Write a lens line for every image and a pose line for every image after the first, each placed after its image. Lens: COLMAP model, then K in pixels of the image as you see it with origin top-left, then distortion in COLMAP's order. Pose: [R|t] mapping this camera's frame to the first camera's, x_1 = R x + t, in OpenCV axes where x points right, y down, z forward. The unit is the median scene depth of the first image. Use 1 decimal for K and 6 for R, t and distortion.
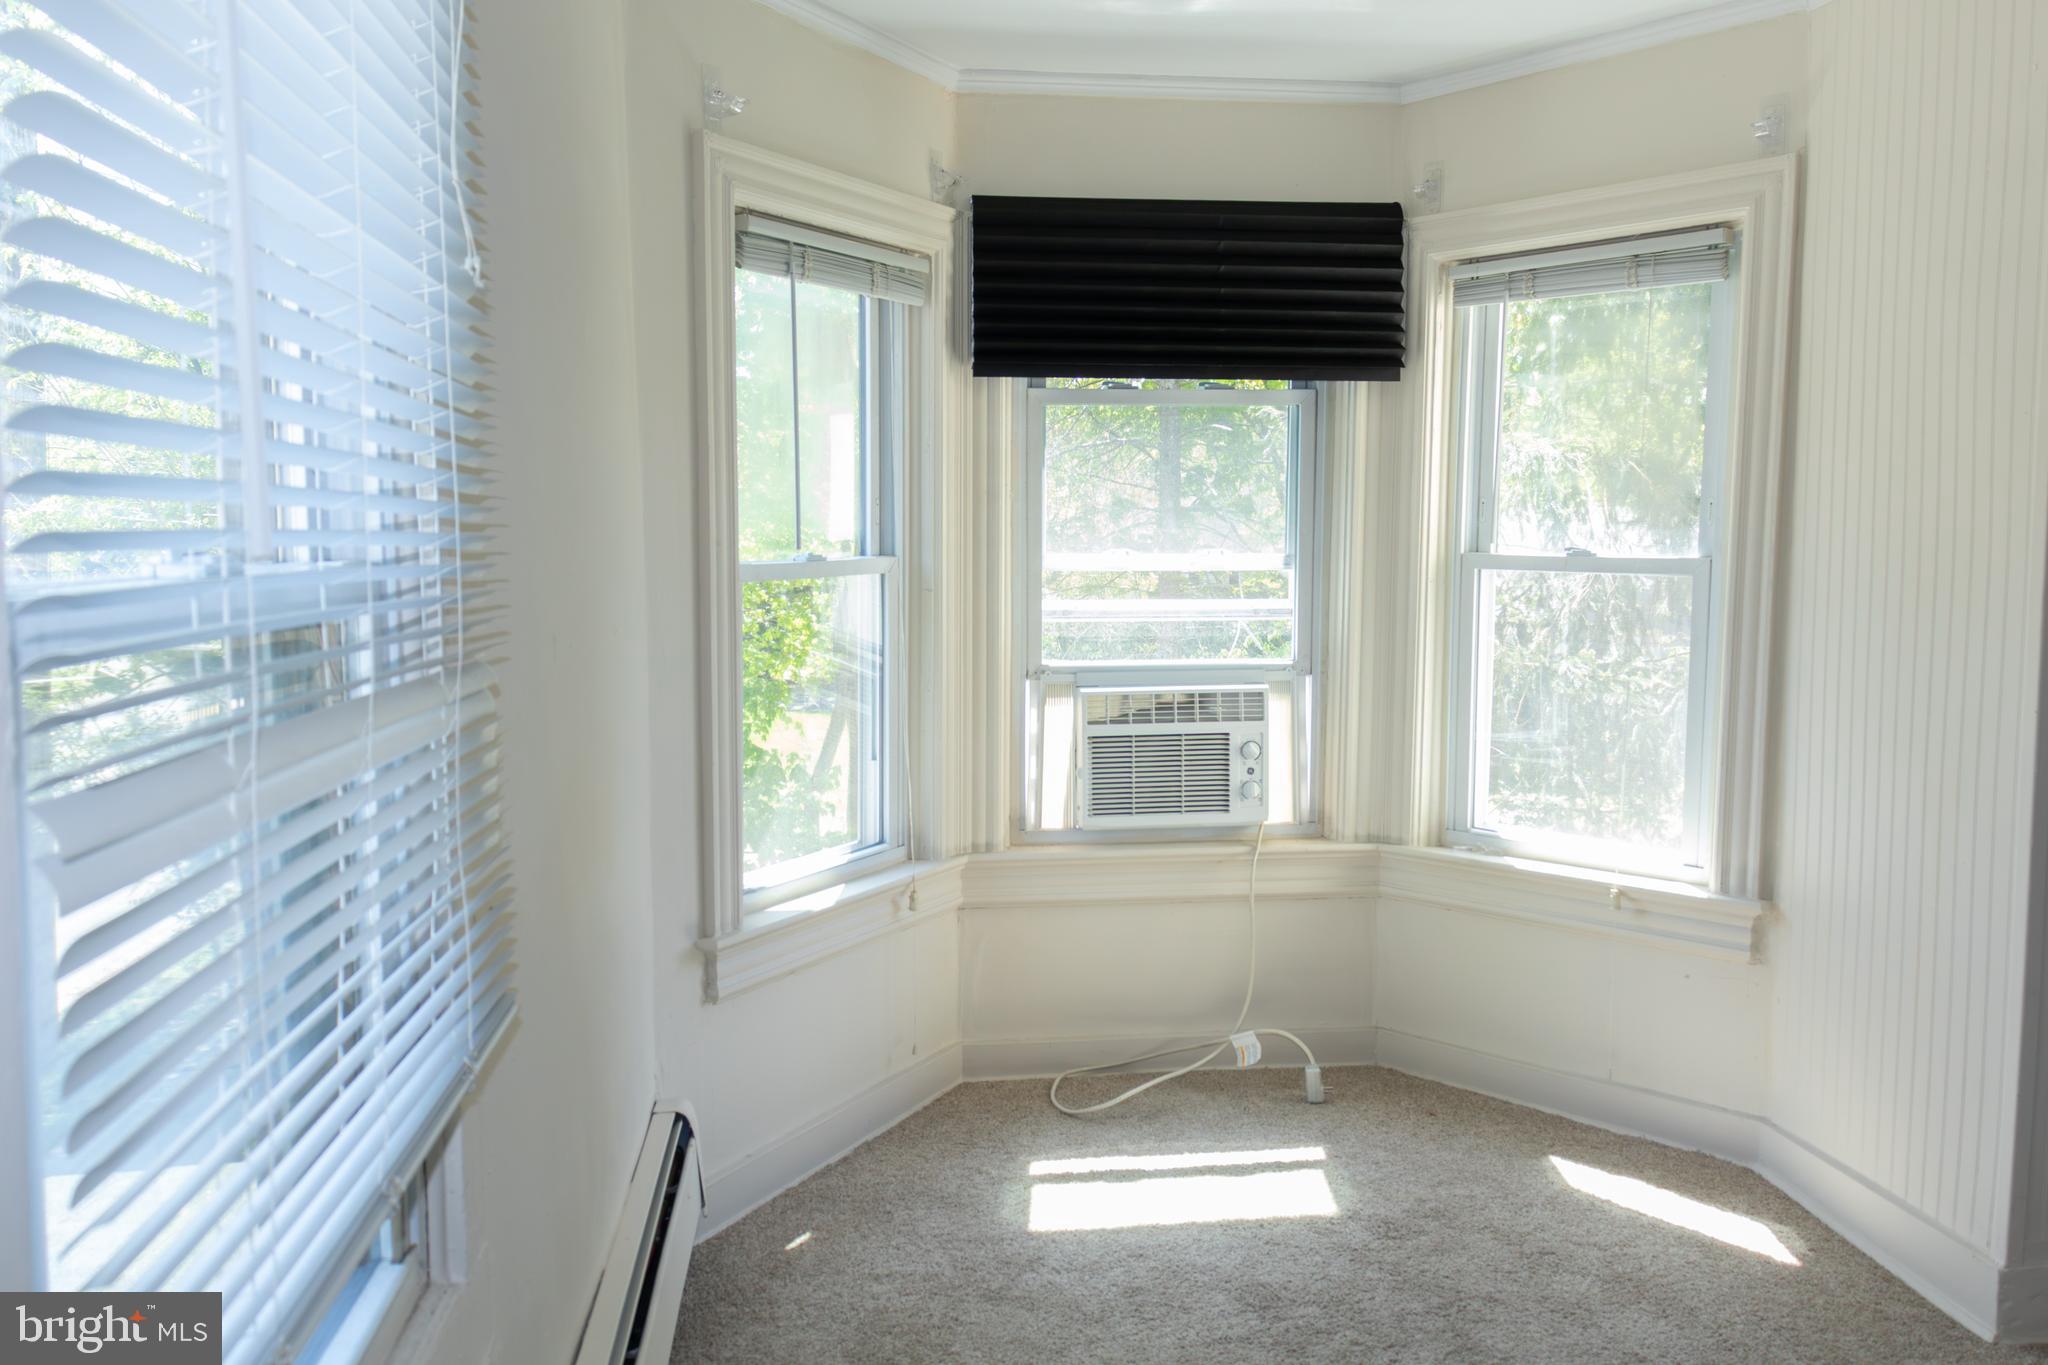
lens RADIAL K [[1642.8, 0, 1027.3], [0, 1642.8, 681.1], [0, 0, 1]] dist [0.009593, 0.007559]
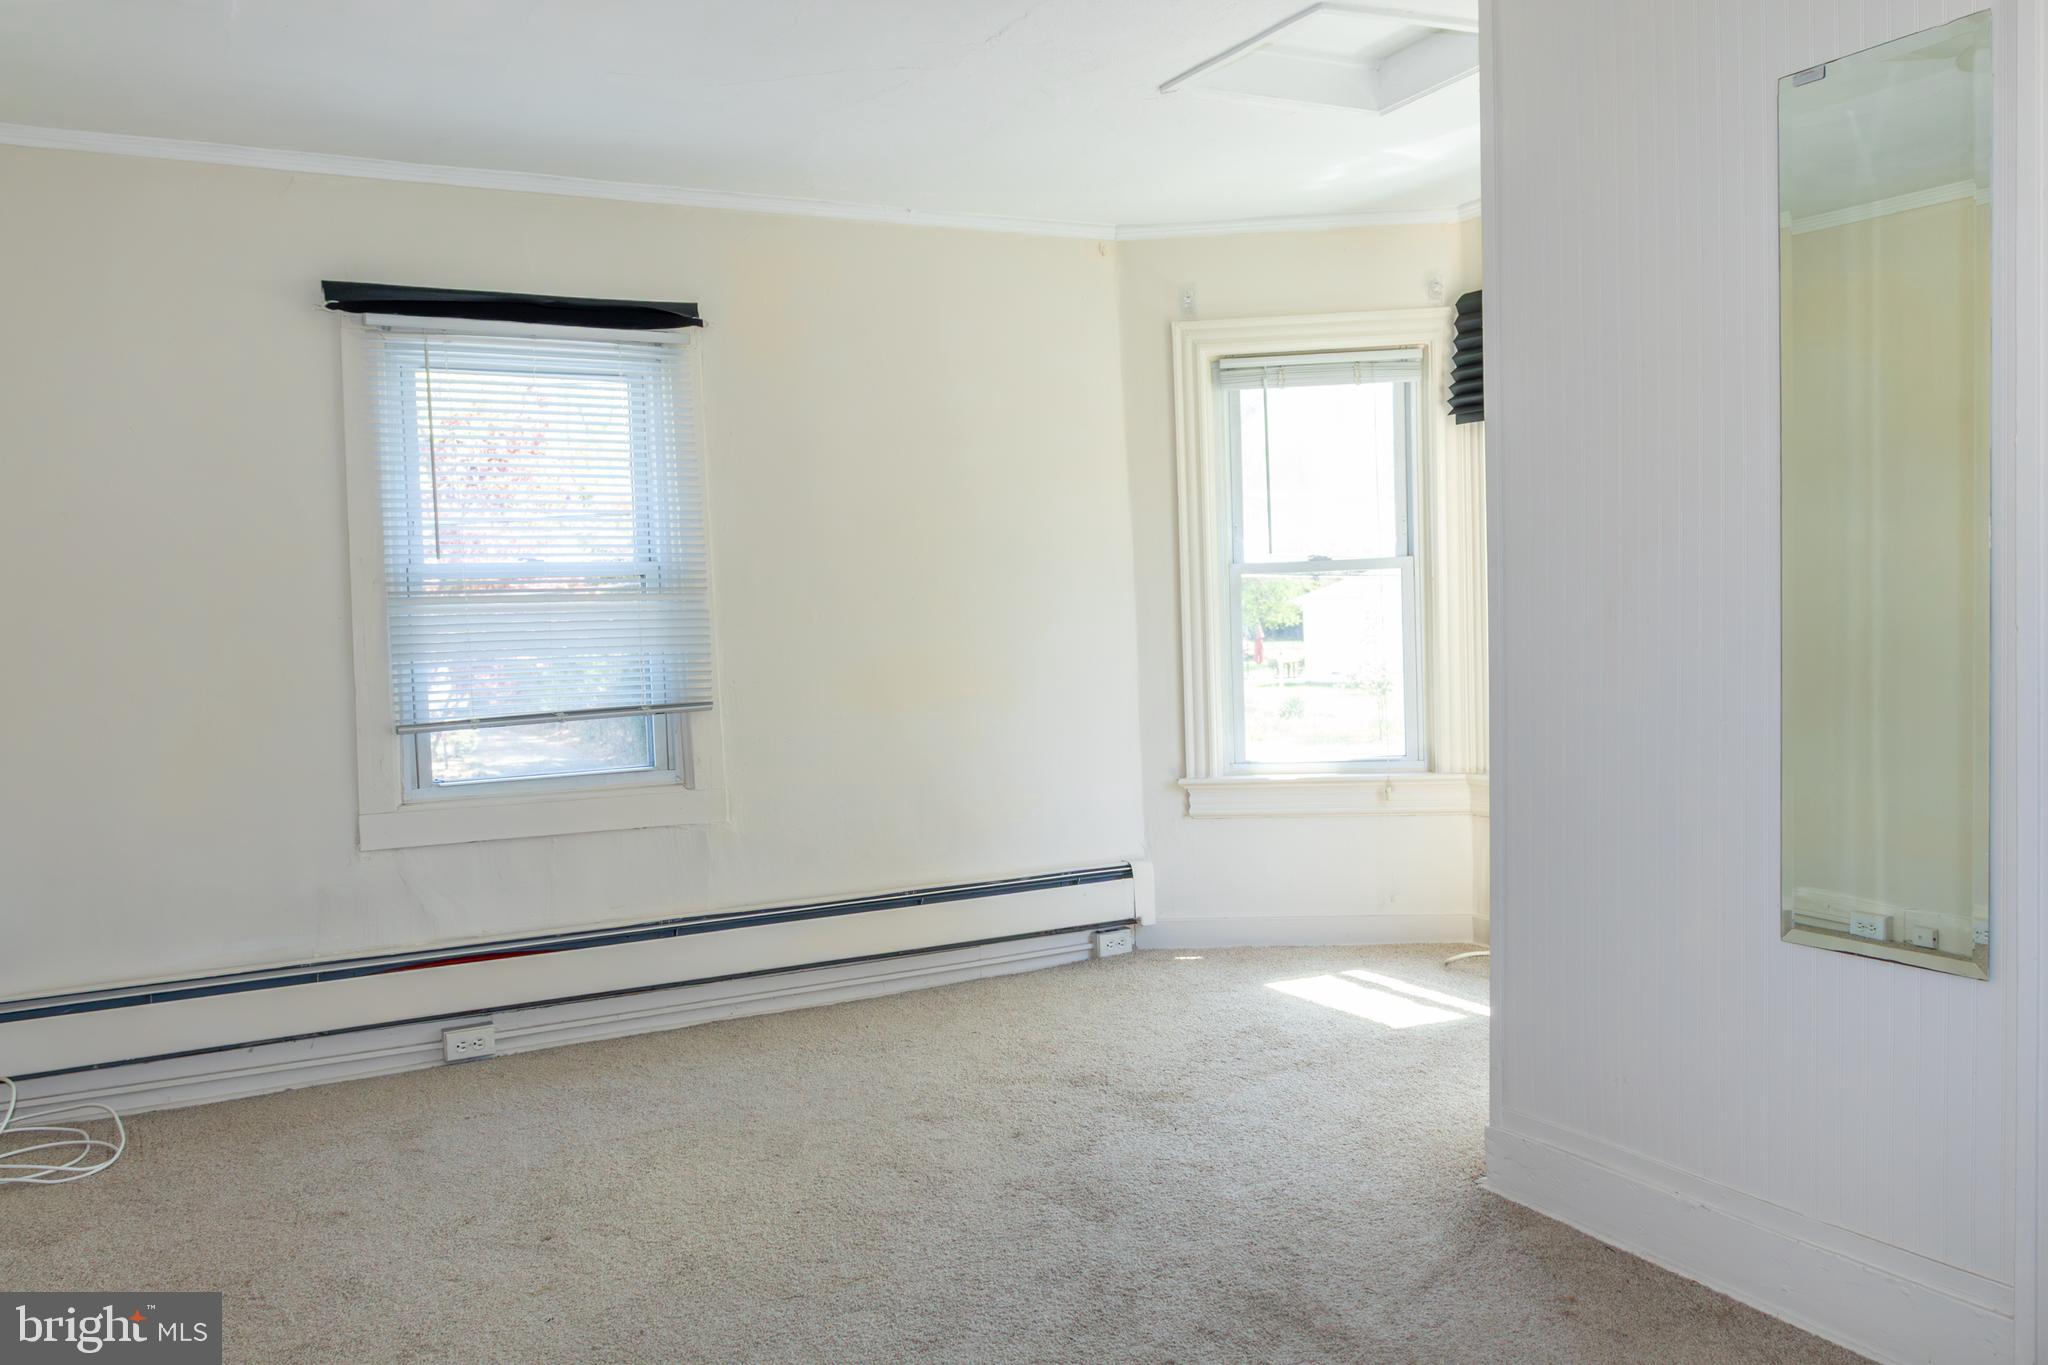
lens RADIAL K [[1642.8, 0, 1042.1], [0, 1642.8, 680.1], [0, 0, 1]] dist [0.009593, 0.007559]
pose [[0.391300, 0.049917, -0.918908, 1.260198], [-0.059312, 0.997820, 0.028947, 0.010231], [0.918350, 0.043176, 0.393407, 0.161135]]
